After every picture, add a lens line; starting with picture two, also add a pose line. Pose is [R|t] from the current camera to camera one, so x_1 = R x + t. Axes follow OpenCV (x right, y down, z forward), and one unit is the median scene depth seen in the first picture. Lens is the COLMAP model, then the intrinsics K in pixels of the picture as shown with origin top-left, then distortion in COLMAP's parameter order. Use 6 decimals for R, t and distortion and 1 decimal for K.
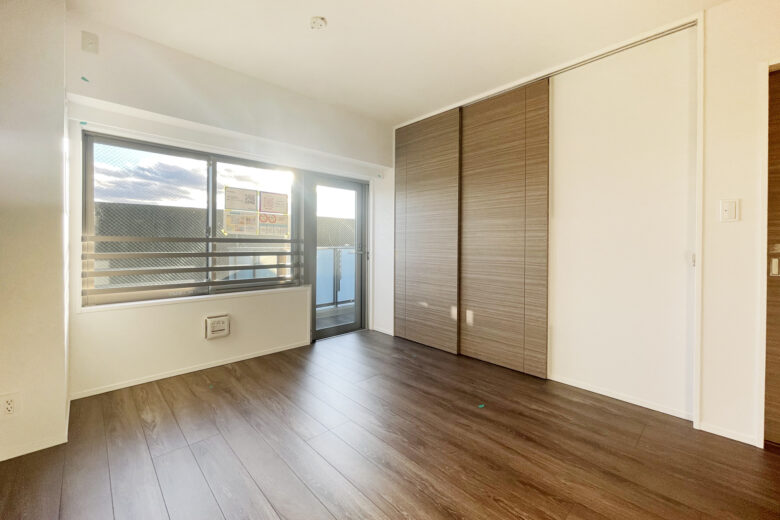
lens RADIAL K [[321.6, 0, 389.3], [0, 321.6, 248.1], [0, 0, 1]] dist [0.000196, 0.000027]
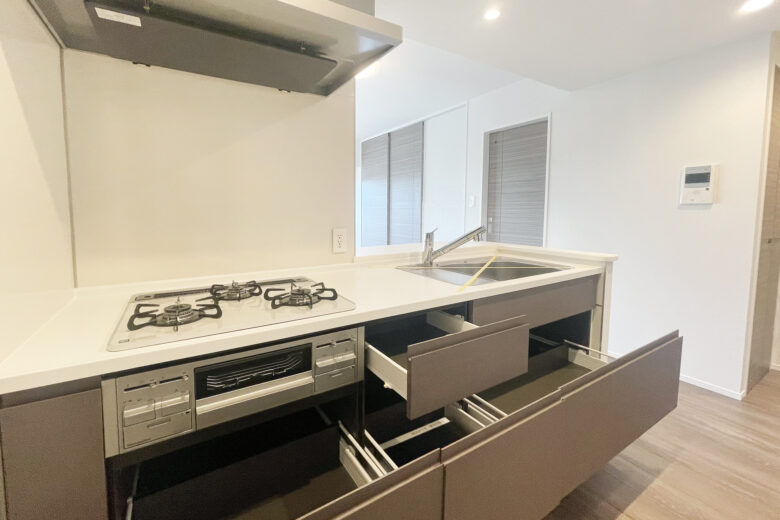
lens RADIAL K [[328.5, 0, 388.3], [0, 328.5, 234.5], [0, 0, 1]] dist [0.000985, 0.000299]
pose [[0.980831, 0.008438, -0.194675, 0.745684], [0.004636, 0.997769, 0.066604, -0.040906], [0.194803, -0.066230, 0.978604, -0.932263]]
